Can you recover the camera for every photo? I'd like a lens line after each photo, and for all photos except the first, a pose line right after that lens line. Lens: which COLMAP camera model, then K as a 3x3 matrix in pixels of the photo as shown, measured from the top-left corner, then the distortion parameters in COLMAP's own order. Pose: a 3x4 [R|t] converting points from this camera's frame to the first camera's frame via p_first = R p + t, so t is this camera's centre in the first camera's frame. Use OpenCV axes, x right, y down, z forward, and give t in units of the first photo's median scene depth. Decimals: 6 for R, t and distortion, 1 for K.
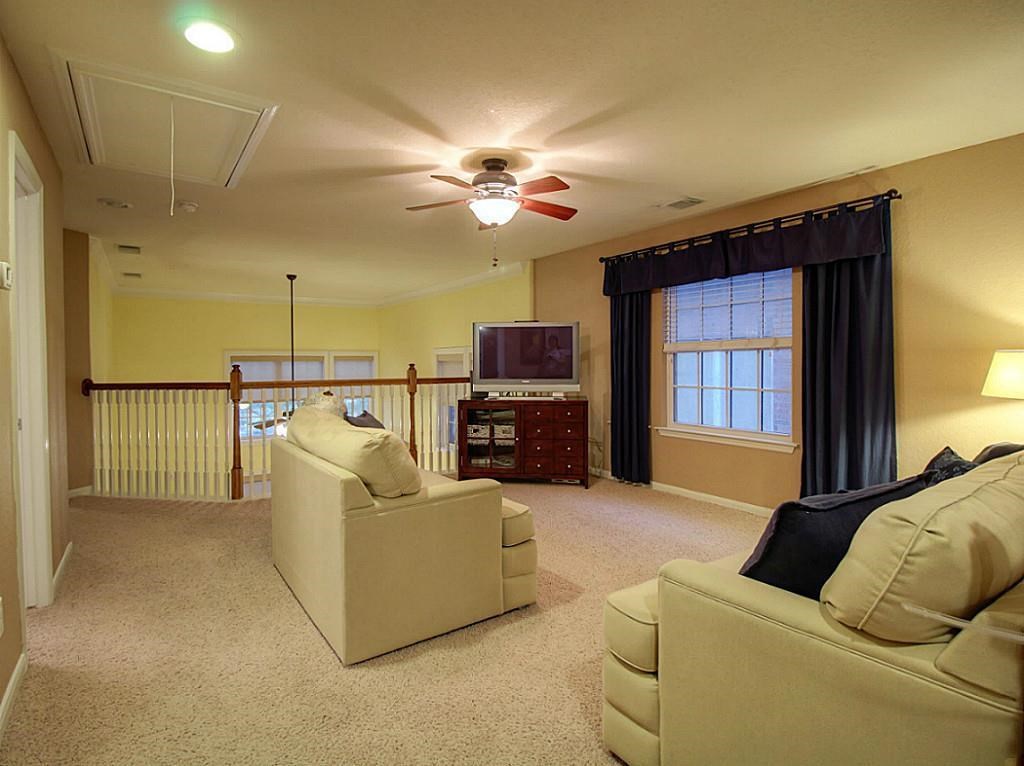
lens RADIAL K [[533.5, 0, 498.8], [0, 533.5, 369.2], [0, 0, 1]] dist [-0.001055, -0.000057]
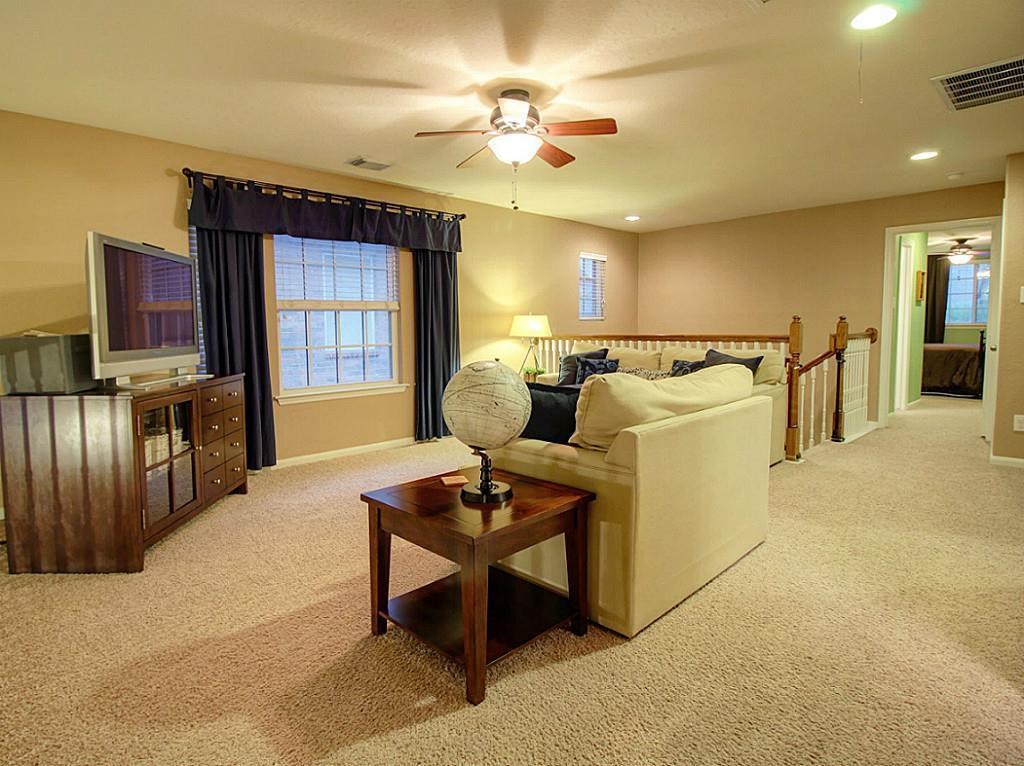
lens RADIAL K [[533.5, 0, 498.8], [0, 533.5, 369.2], [0, 0, 1]] dist [-0.001055, -0.000057]
pose [[-0.149600, -0.075461, 0.985863, -0.722025], [0.019007, 0.996680, 0.079174, 0.003169], [-0.988564, 0.030583, -0.147669, 0.917055]]
